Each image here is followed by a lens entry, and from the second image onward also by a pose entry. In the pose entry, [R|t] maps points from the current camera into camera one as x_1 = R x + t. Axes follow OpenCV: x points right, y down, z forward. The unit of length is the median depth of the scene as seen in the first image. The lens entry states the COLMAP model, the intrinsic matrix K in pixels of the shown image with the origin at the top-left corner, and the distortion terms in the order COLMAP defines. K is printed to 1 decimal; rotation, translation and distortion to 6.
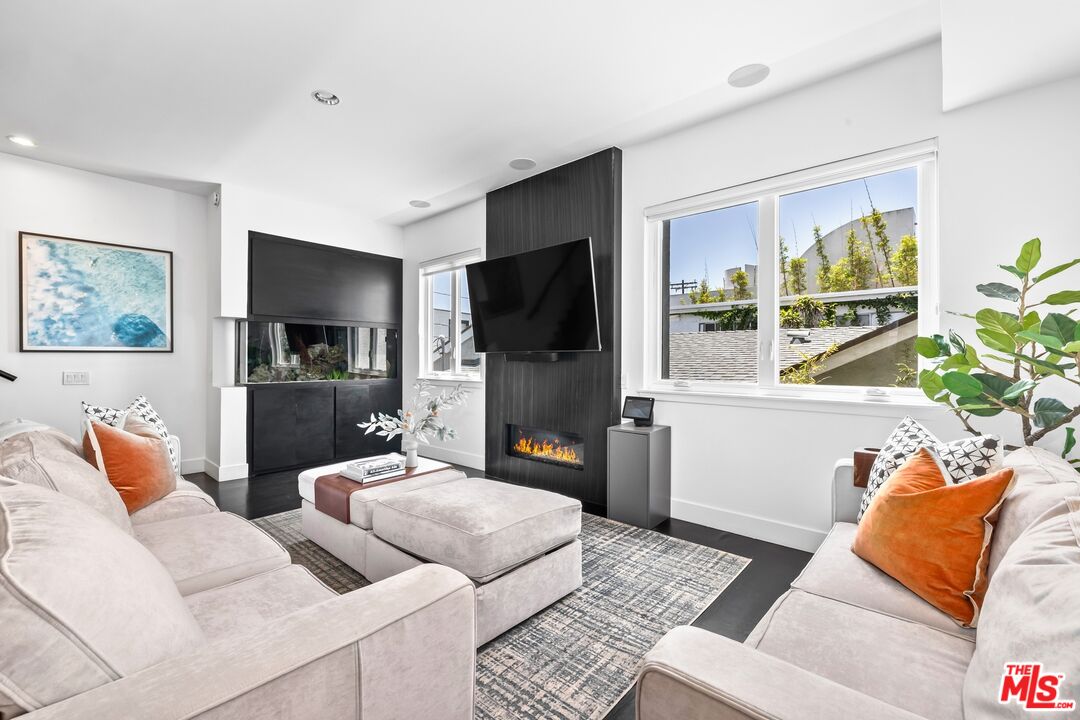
lens RADIAL K [[456.1, 0, 540.0], [0, 456.1, 360.0], [0, 0, 1]] dist [-0.000625, 0.000006]
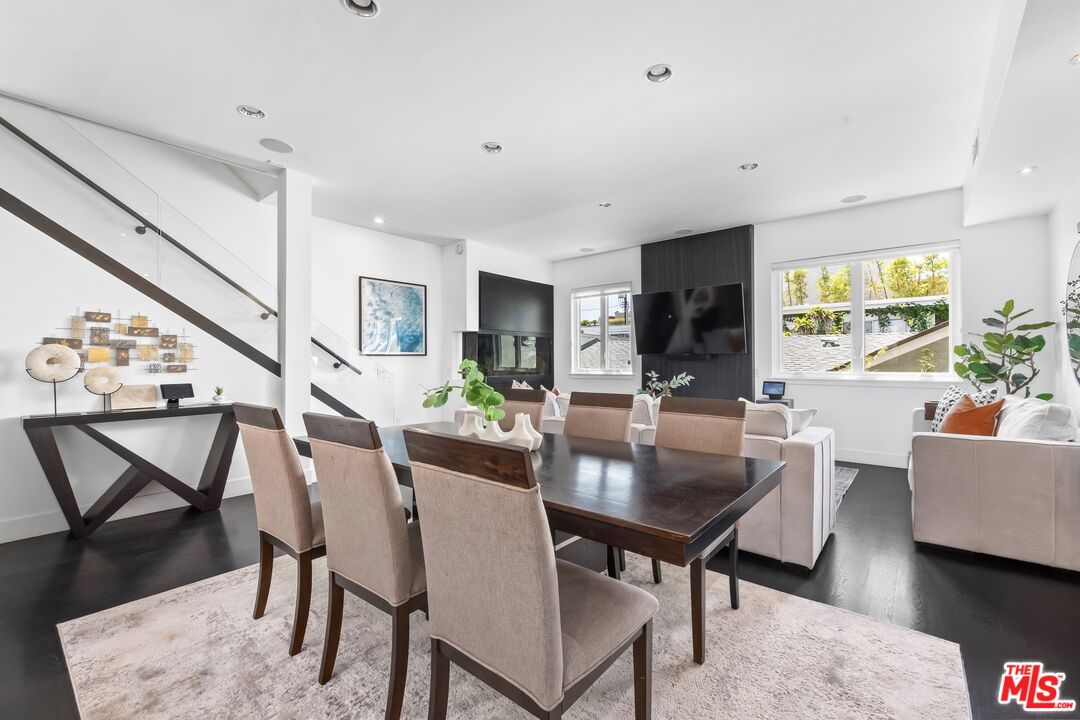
lens RADIAL K [[456.1, 0, 540.0], [0, 456.1, 360.0], [0, 0, 1]] dist [-0.000625, 0.000006]
pose [[0.999604, -0.004608, 0.027768, -1.039196], [0.004772, 0.999972, -0.005829, 0.015711], [-0.027740, 0.005960, 0.999597, -0.943324]]
